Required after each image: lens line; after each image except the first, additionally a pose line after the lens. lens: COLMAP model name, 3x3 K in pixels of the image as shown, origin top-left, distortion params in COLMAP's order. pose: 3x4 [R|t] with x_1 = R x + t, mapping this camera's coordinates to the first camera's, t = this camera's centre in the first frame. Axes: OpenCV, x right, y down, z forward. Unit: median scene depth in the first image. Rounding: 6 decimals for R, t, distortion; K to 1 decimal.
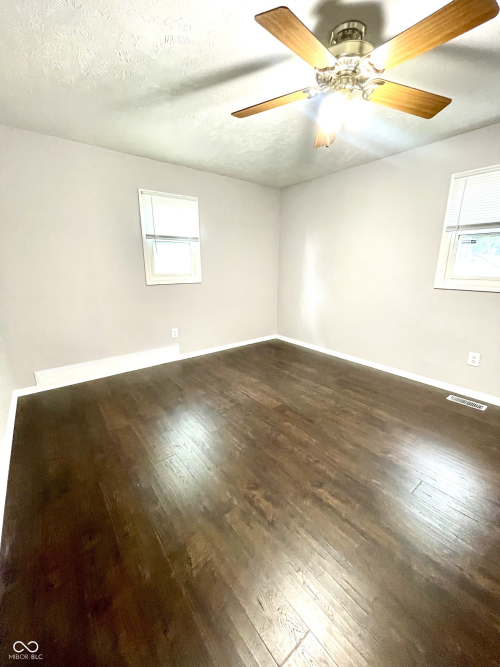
lens RADIAL K [[270.4, 0, 250.1], [0, 270.4, 333.9], [0, 0, 1]] dist [-0.002133, -0.000462]
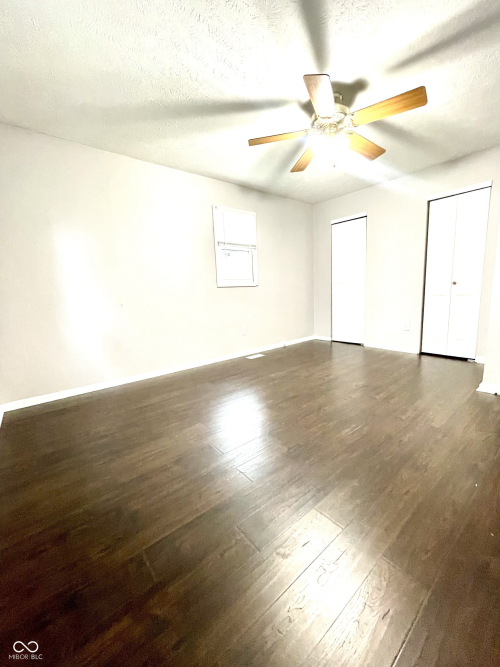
lens RADIAL K [[270.4, 0, 249.9], [0, 270.4, 332.0], [0, 0, 1]] dist [-0.002133, -0.000462]
pose [[-0.022647, -0.157502, 0.987259, -0.720840], [0.287332, 0.944823, 0.157323, -0.134063], [-0.957563, 0.287234, 0.023858, 0.952137]]
